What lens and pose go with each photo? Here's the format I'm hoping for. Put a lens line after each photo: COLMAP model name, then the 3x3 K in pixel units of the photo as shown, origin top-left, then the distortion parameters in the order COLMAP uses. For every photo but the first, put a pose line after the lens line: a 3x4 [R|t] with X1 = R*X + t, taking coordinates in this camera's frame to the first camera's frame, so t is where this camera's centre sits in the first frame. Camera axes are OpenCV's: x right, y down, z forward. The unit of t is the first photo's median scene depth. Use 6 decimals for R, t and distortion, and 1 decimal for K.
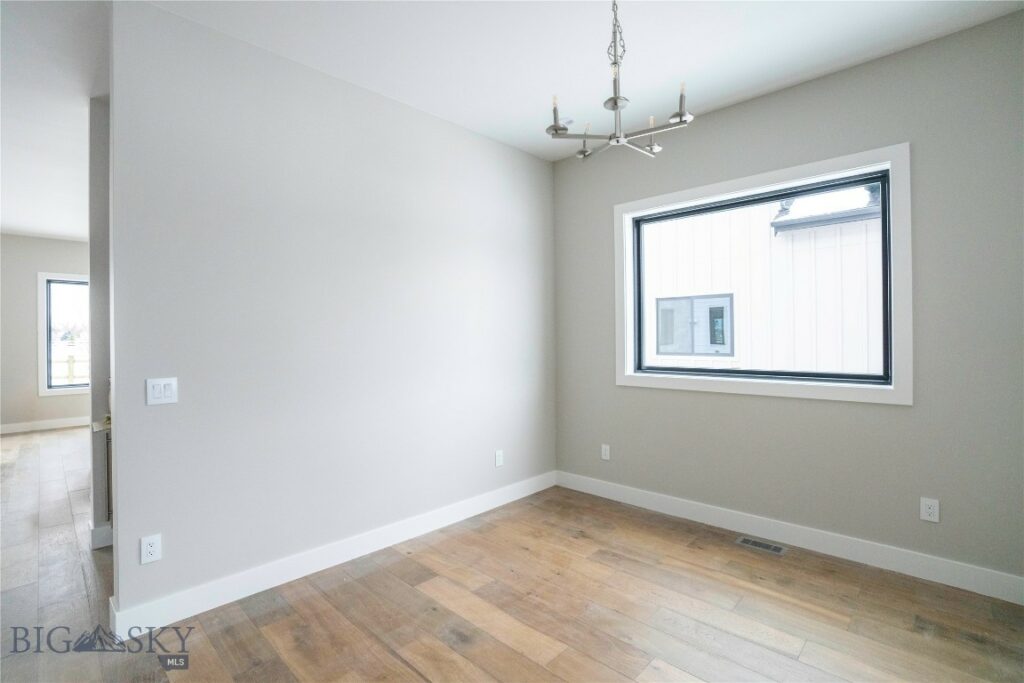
lens RADIAL K [[473.3, 0, 512.0], [0, 473.3, 341.5], [0, 0, 1]] dist [-0.067287, 0.024794]
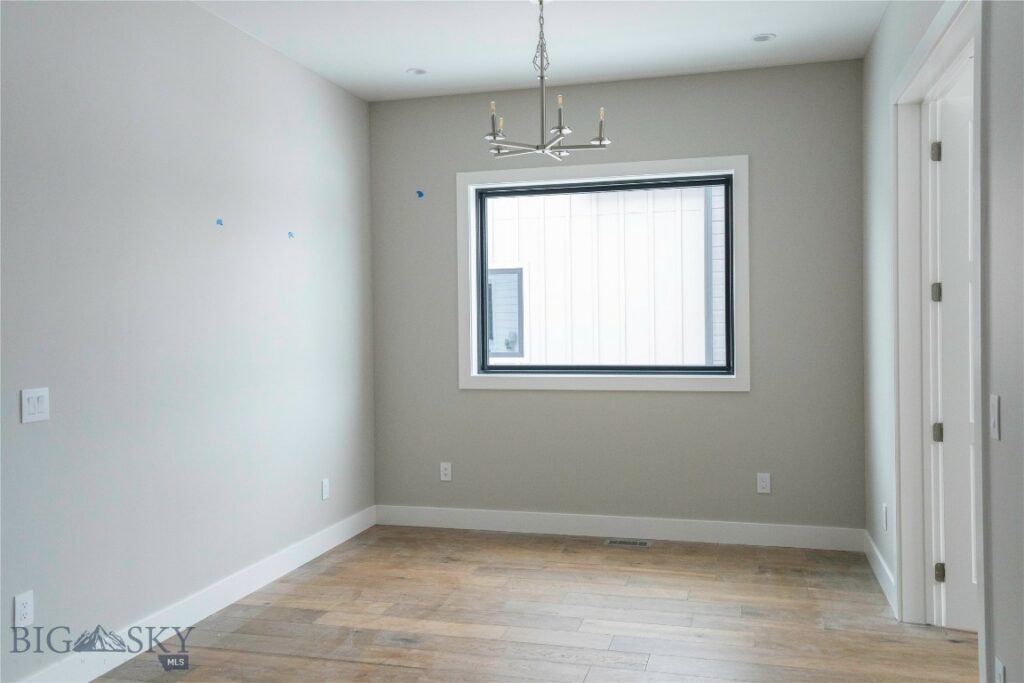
lens RADIAL K [[876.4, 0, 511.2], [0, 876.4, 345.3], [0, 0, 1]] dist [0.050434, 0.006397]
pose [[0.877831, -0.012427, 0.478810, -0.650243], [0.007937, 0.999904, 0.011401, -0.002912], [-0.478905, -0.006208, 0.877845, -0.598995]]
